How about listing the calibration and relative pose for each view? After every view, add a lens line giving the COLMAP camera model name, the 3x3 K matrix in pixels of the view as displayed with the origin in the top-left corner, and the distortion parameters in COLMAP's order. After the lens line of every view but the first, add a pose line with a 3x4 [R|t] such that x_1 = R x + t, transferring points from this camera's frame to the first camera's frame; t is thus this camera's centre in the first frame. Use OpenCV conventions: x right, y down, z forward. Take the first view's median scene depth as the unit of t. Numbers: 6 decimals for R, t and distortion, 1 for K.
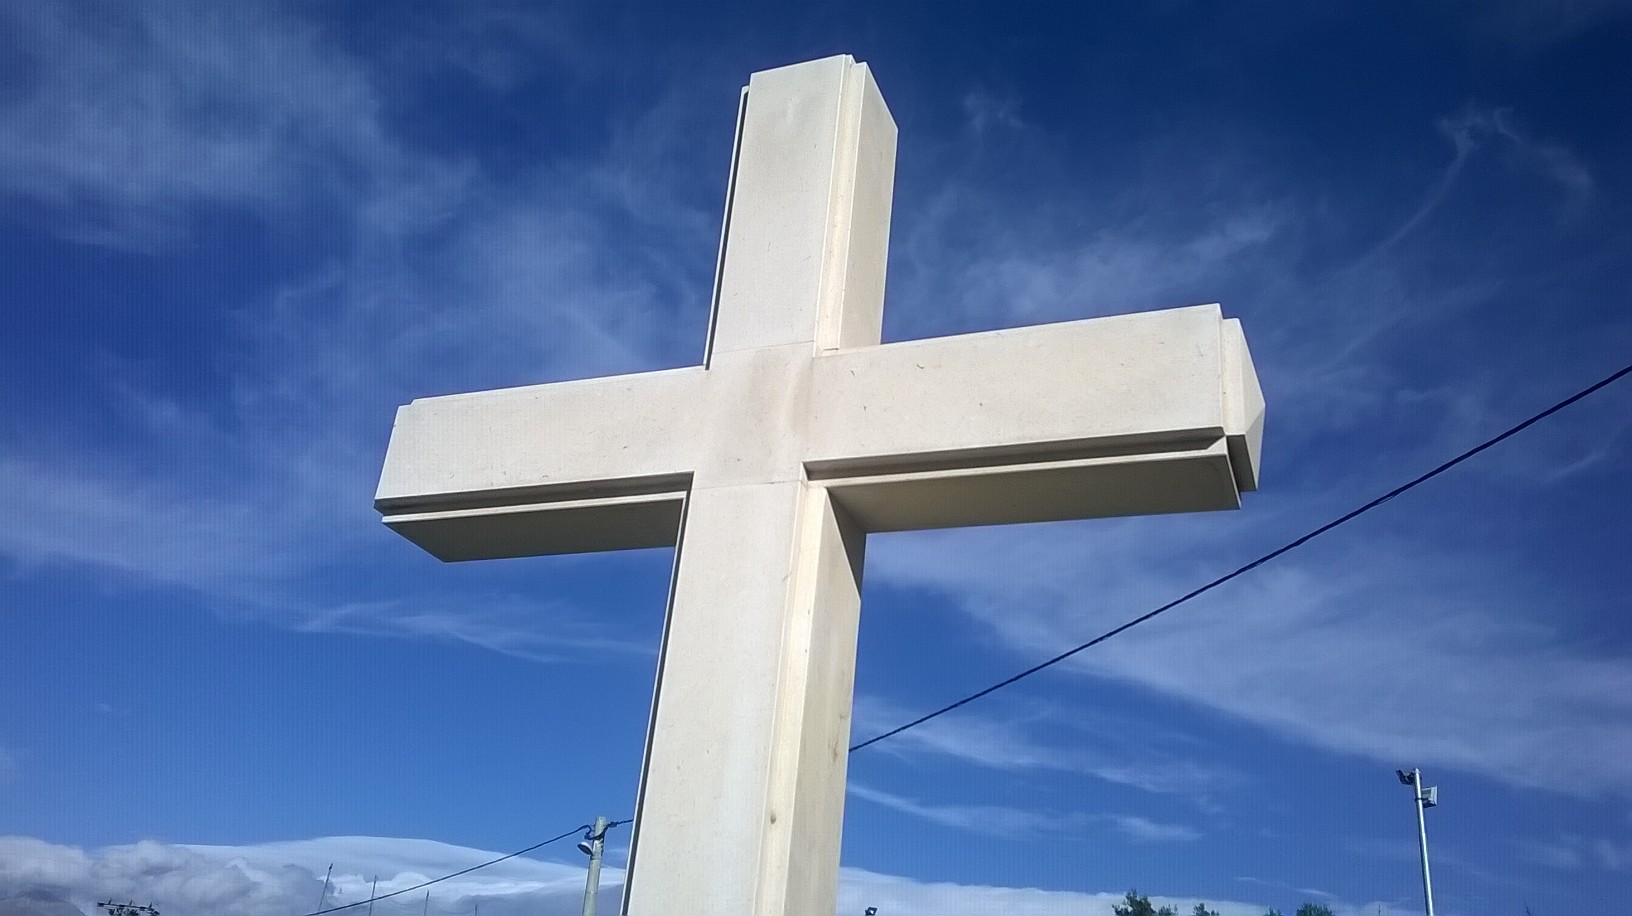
lens RADIAL K [[1338.1, 0, 869.6], [0, 1338.1, 535.7], [0, 0, 1]] dist [-0.005013, -0.015620]
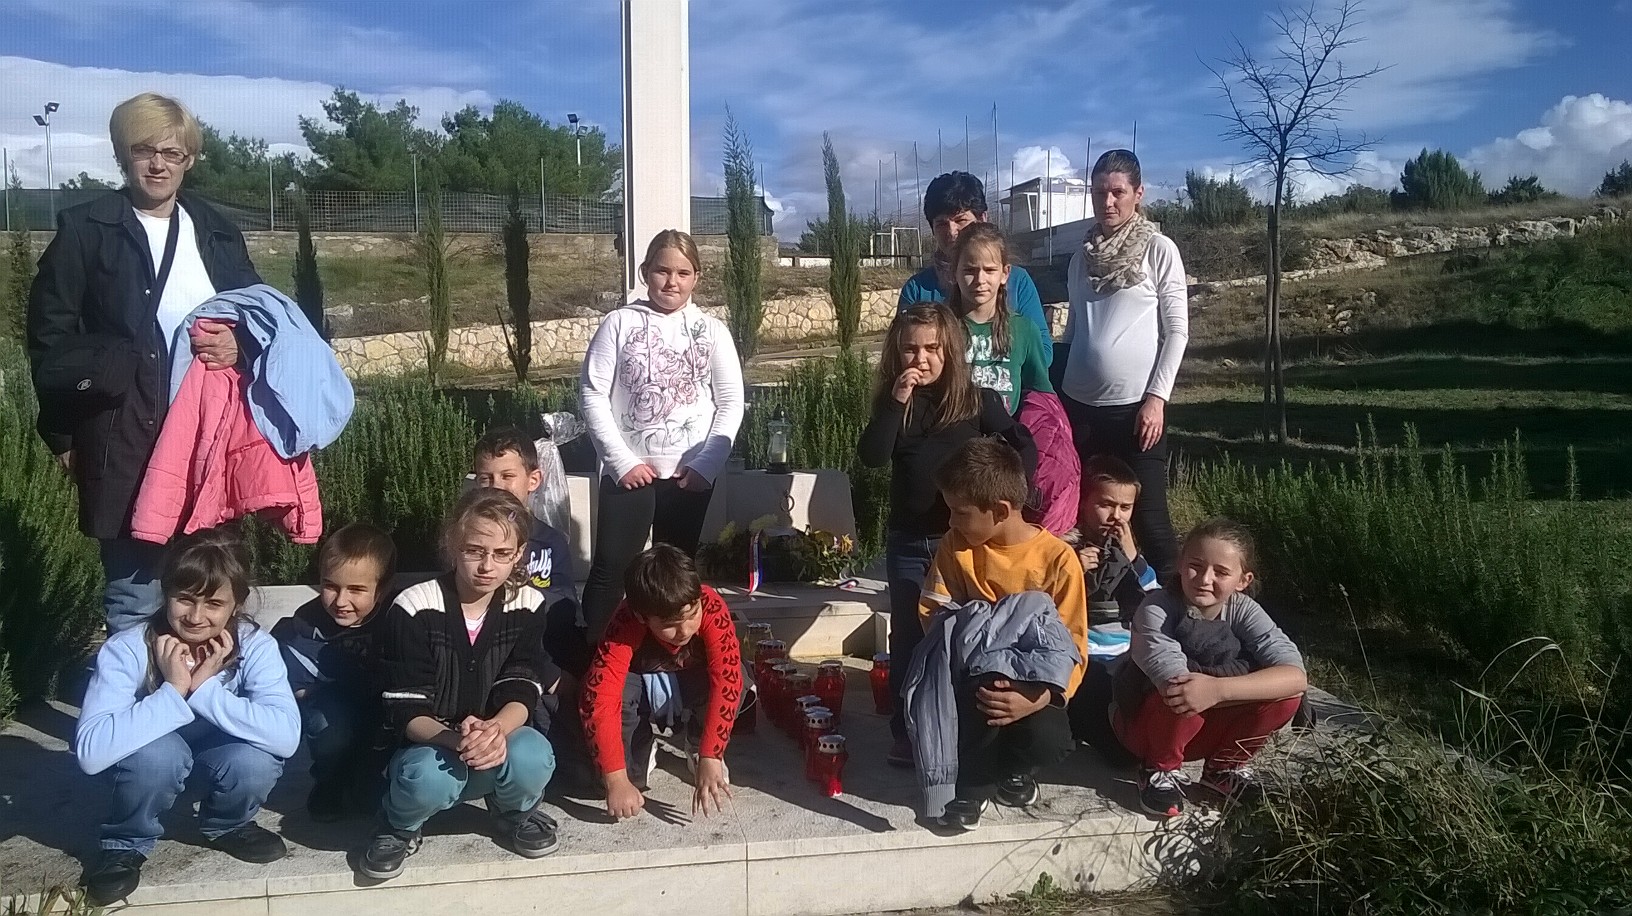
lens RADIAL K [[1377.4, 0, 814.9], [0, 1377.4, 470.3], [0, 0, 1]] dist [0.053891, -0.120262]
pose [[0.846718, -0.135971, 0.514373, -0.132155], [-0.143001, 0.873055, 0.466183, -0.042728], [-0.512463, -0.468281, 0.719787, -0.153080]]
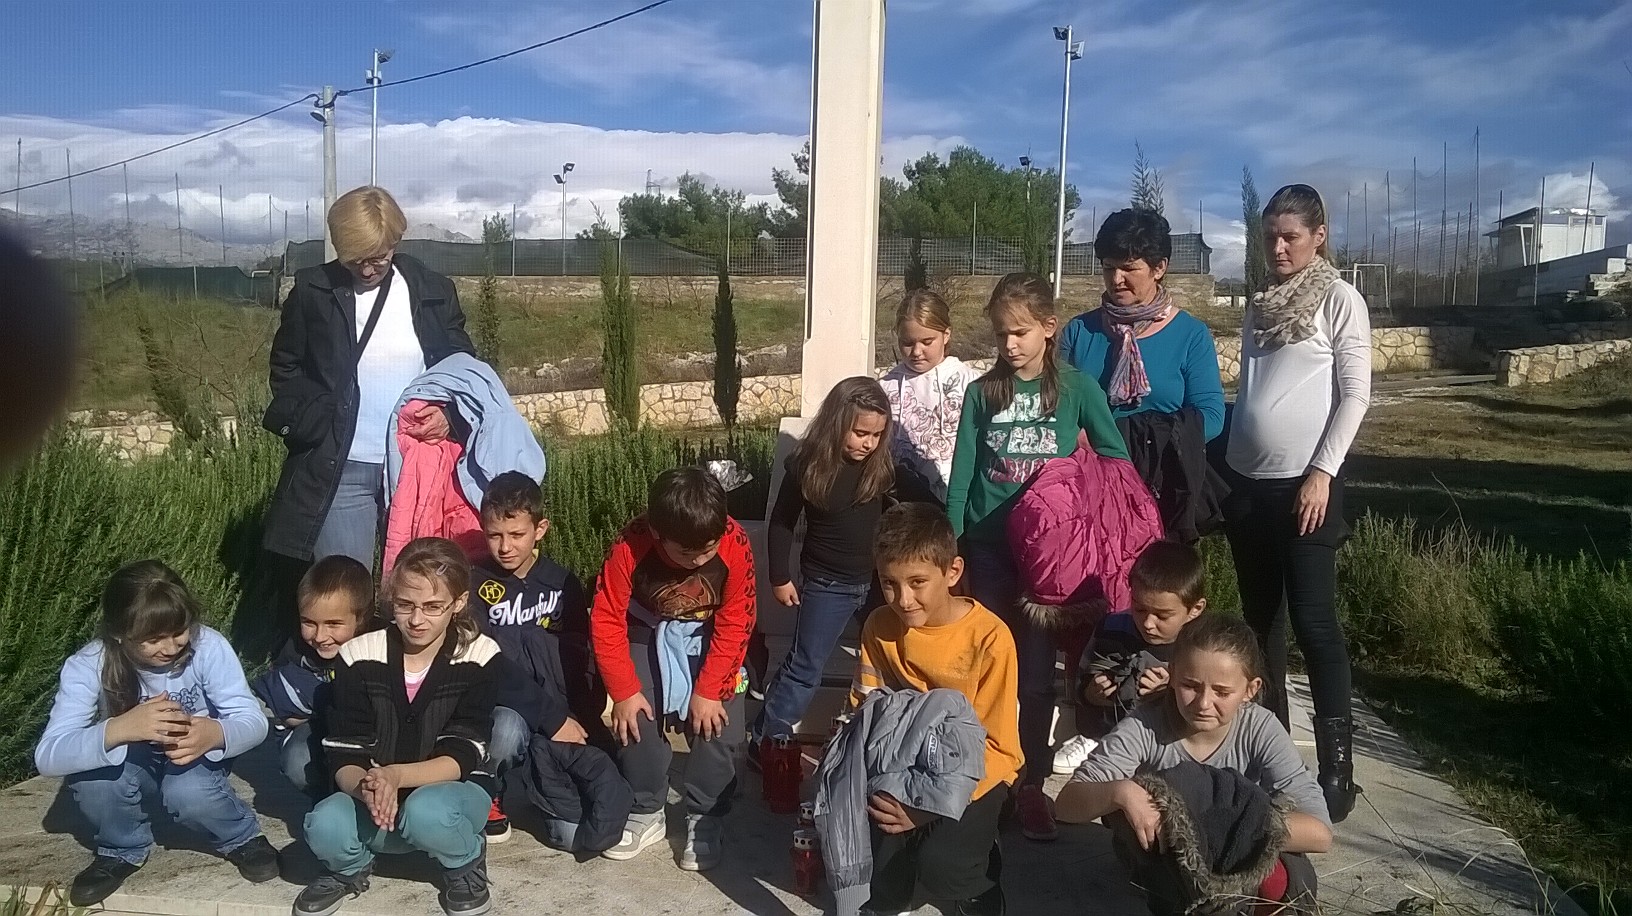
lens RADIAL K [[1376.3, 0, 816.0], [0, 1376.3, 458.0], [0, 0, 1]] dist [0.074933, -0.120462]
pose [[0.975774, -0.081645, 0.202974, -0.080578], [-0.022008, 0.886420, 0.462357, -0.044865], [-0.217669, -0.455624, 0.863150, -0.162526]]
